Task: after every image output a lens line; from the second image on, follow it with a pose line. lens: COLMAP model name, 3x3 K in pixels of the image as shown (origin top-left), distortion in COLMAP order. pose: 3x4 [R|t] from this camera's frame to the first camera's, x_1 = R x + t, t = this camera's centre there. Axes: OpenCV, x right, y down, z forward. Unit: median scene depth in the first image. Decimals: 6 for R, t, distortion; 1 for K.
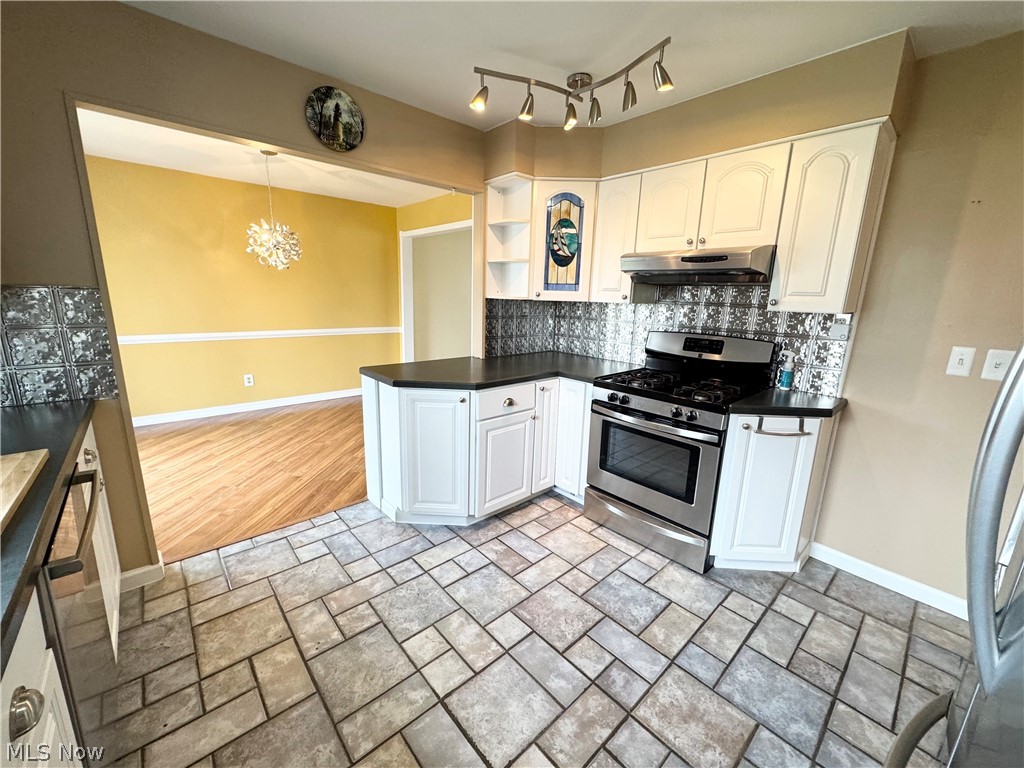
lens RADIAL K [[408.2, 0, 512.2], [0, 408.2, 381.8], [0, 0, 1]] dist [-0.005080, 0.000521]
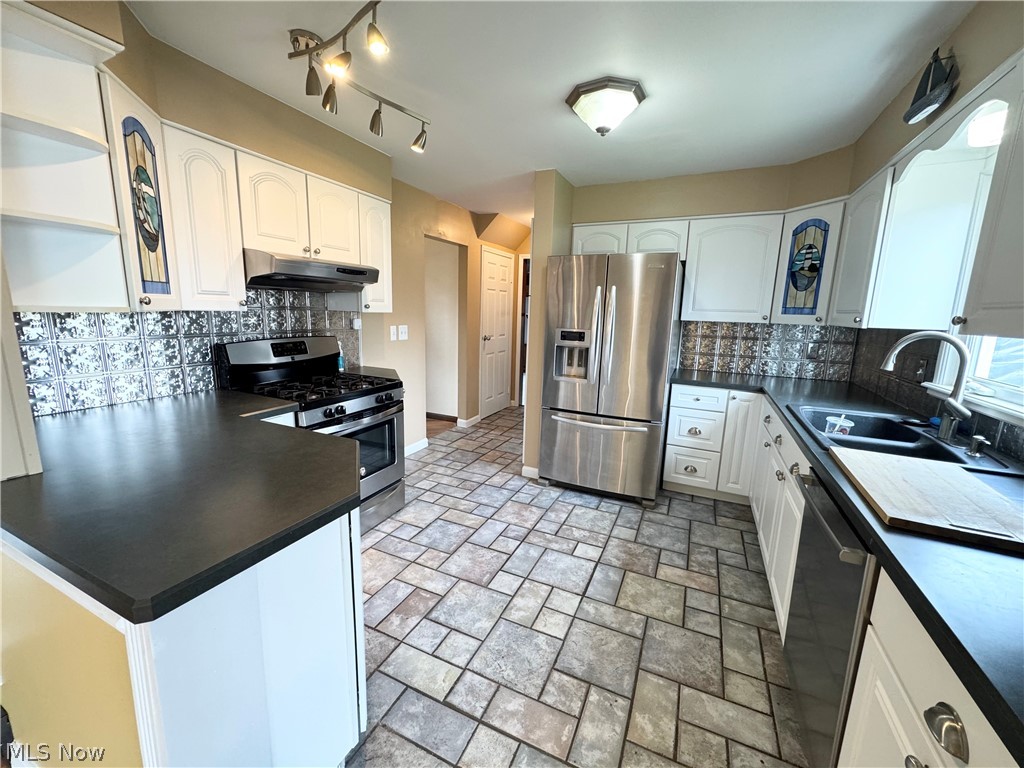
lens RADIAL K [[408.2, 0, 512.0], [0, 408.2, 383.3], [0, 0, 1]] dist [-0.005080, 0.000521]
pose [[-0.390179, -0.204201, 0.897810, -0.949368], [0.160499, 0.945084, 0.284704, -0.289269], [-0.906643, 0.255183, -0.335978, 1.190949]]
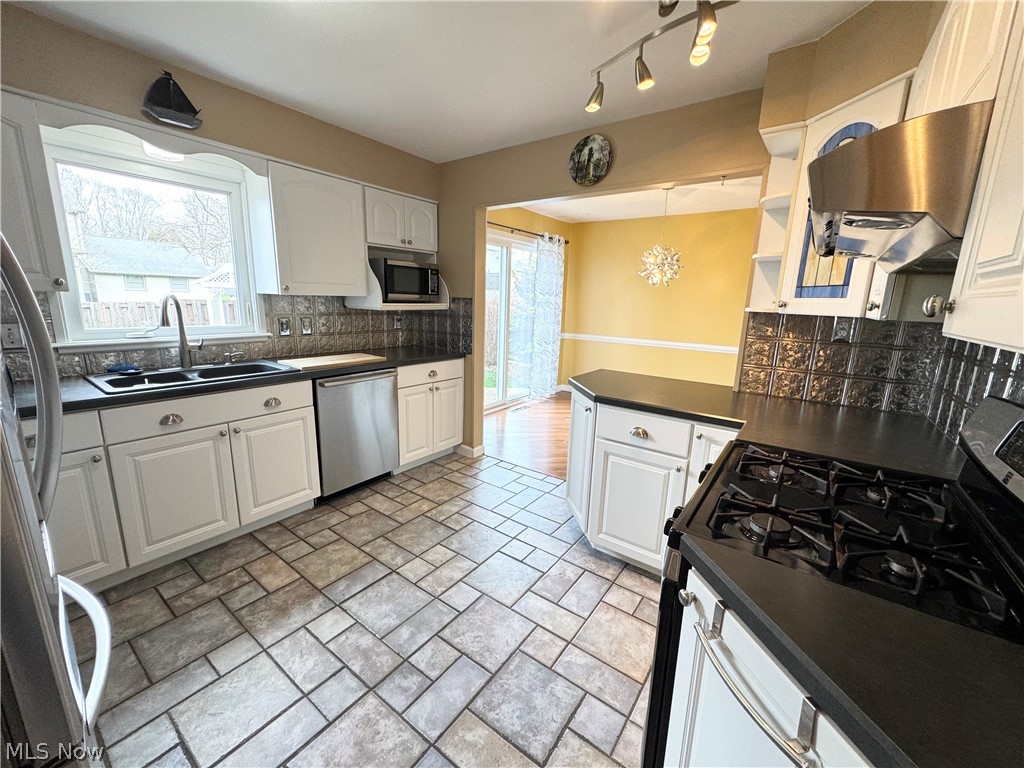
lens RADIAL K [[408.2, 0, 513.7], [0, 408.2, 383.1], [0, 0, 1]] dist [-0.005080, 0.000521]
pose [[0.206584, 0.174745, -0.962698, 0.945263], [-0.233998, 0.964193, 0.124803, -0.117386], [0.950036, 0.199487, 0.240077, 0.724658]]
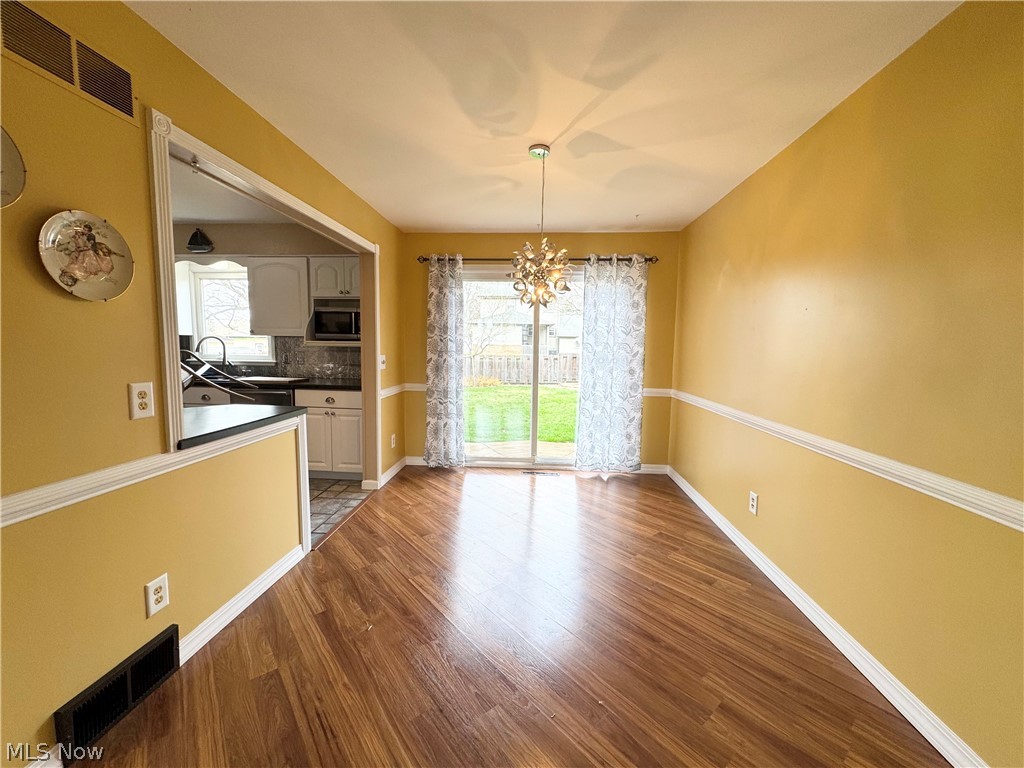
lens RADIAL K [[408.2, 0, 515.7], [0, 408.2, 384.8], [0, 0, 1]] dist [-0.005080, 0.000521]
pose [[-0.709576, 0.025613, -0.704164, -0.061244], [-0.188375, 0.956070, 0.224599, -0.567179], [0.678982, 0.292017, -0.673579, 2.812362]]
